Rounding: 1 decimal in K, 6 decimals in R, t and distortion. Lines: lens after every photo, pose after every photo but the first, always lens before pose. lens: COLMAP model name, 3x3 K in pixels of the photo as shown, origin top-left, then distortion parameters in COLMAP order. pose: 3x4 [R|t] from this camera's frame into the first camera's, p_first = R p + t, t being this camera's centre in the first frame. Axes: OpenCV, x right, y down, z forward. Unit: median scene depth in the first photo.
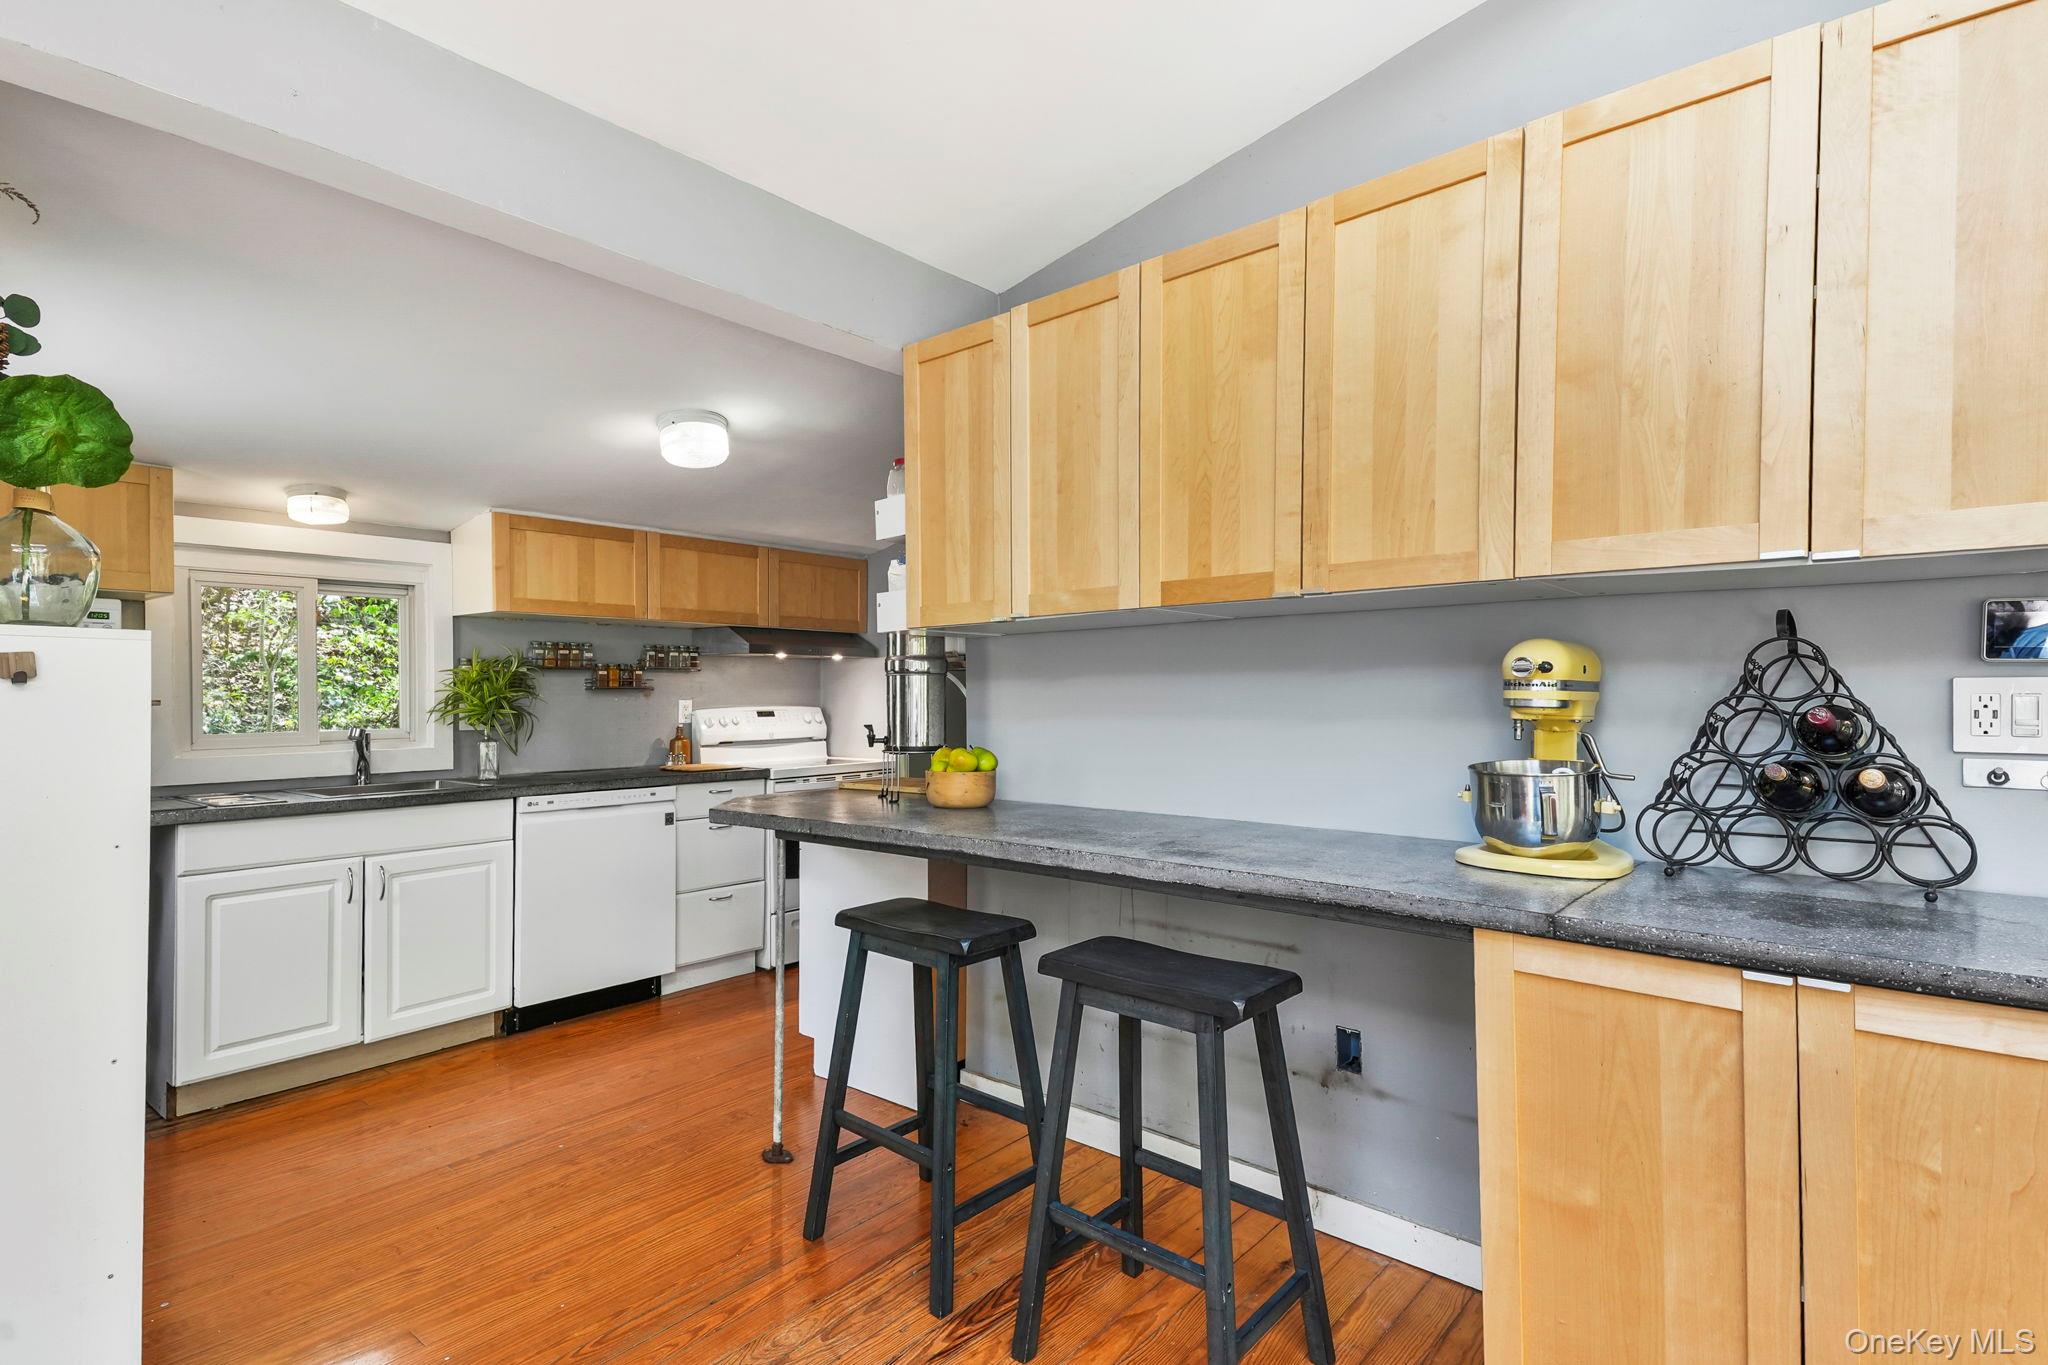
lens RADIAL K [[1013.3, 0, 1030.5], [0, 1013.3, 705.4], [0, 0, 1]] dist [0.092677, -0.034547]
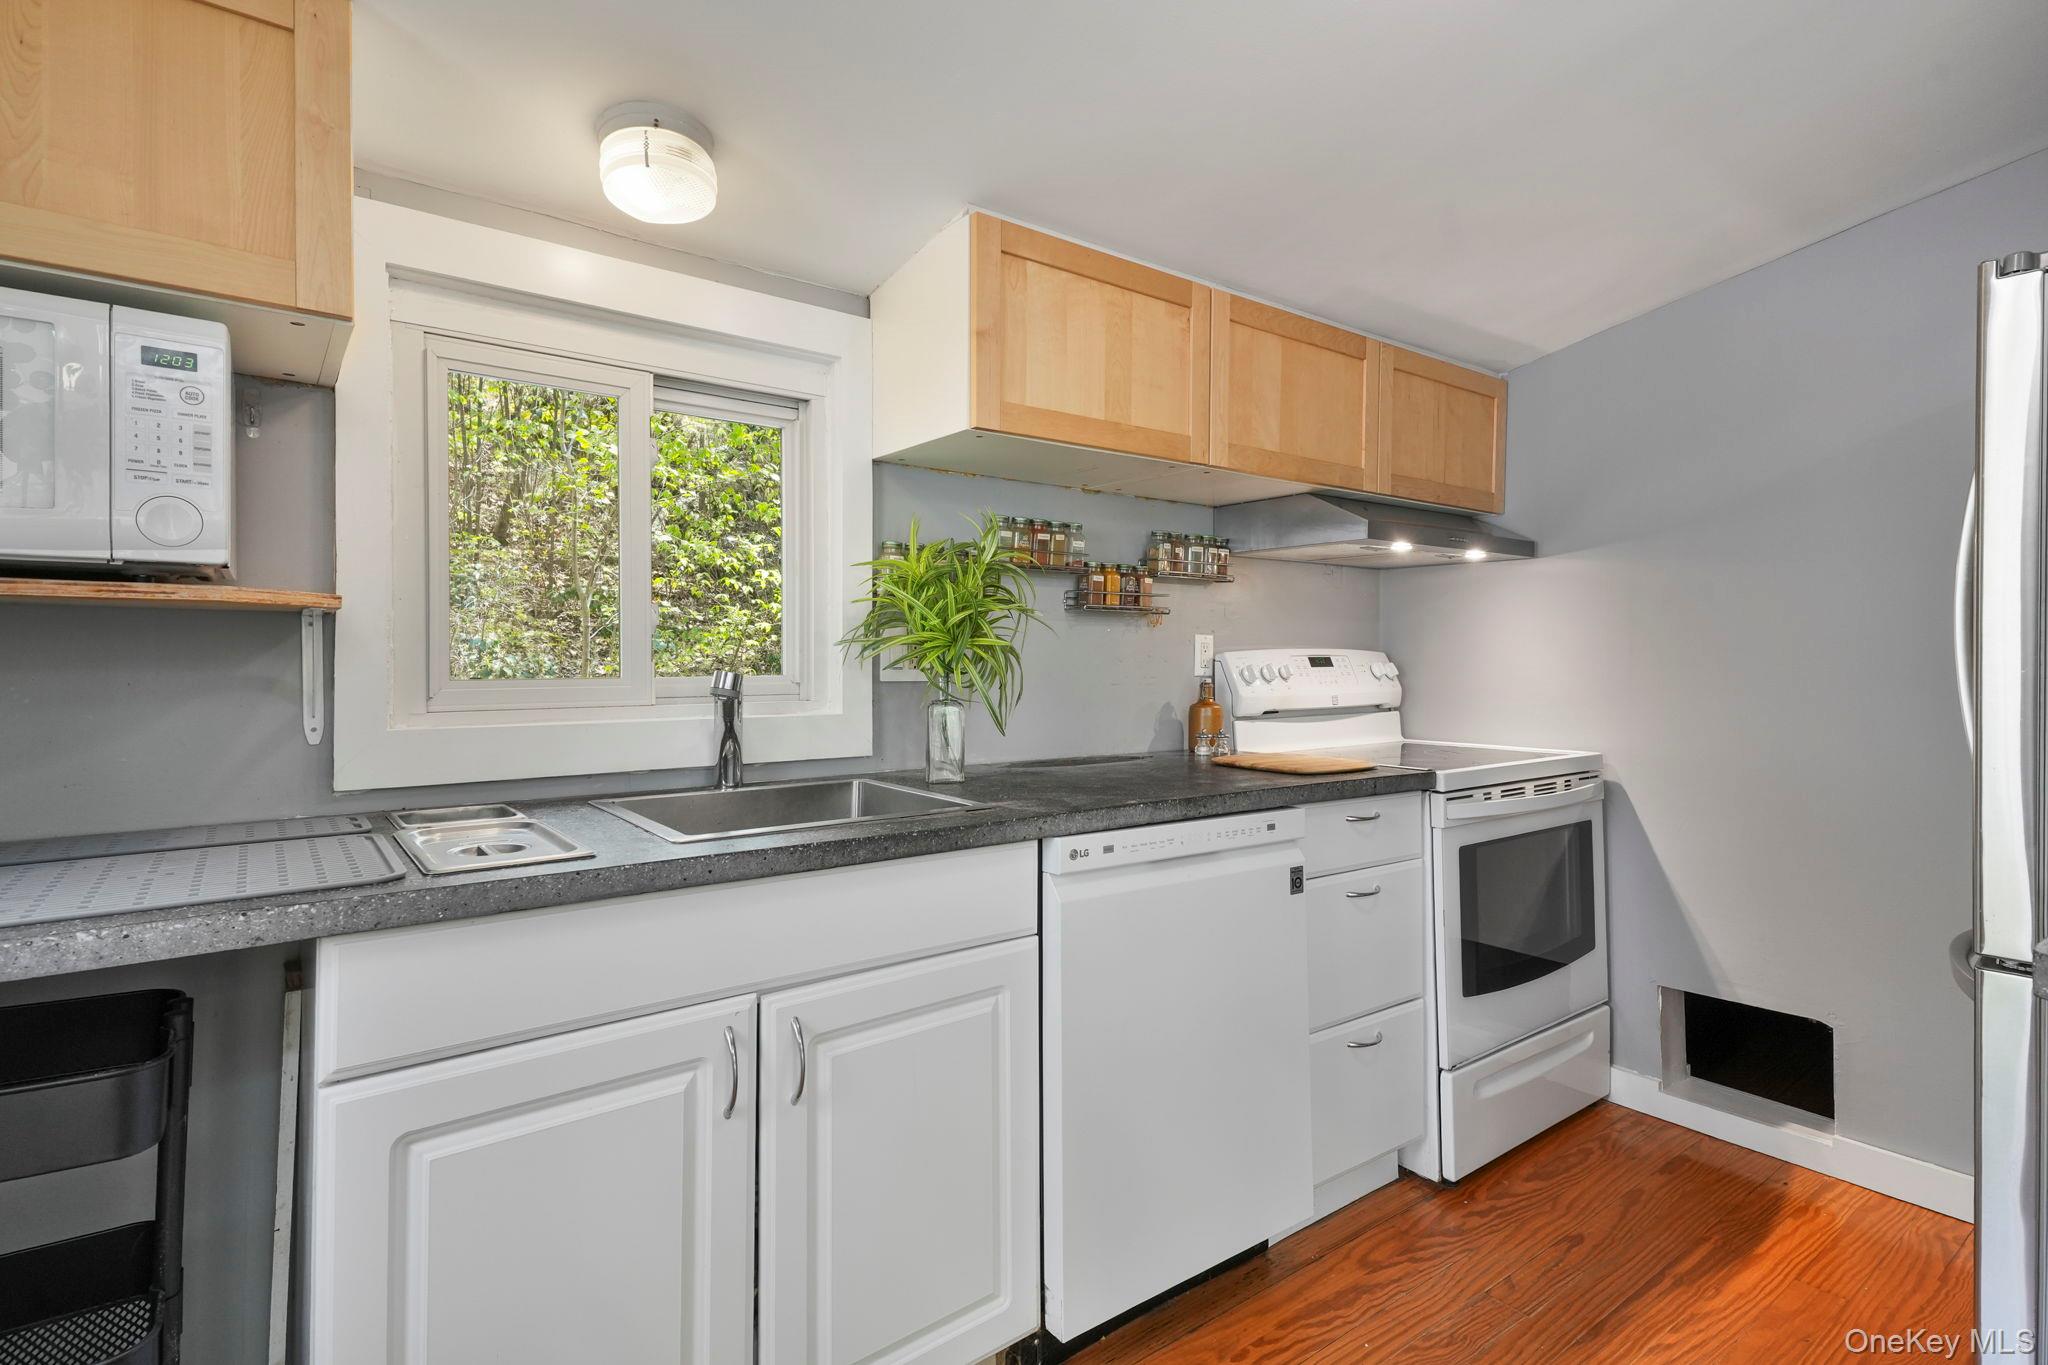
lens RADIAL K [[993.9, 0, 1024.0], [0, 993.9, 682.5], [0, 0, 1]] dist [0.042826, 0.000313]
pose [[0.975003, 0.015351, -0.221660, -0.378283], [-0.011941, 0.999789, 0.016719, 0.015905], [0.221870, -0.013654, 0.974981, 0.542442]]
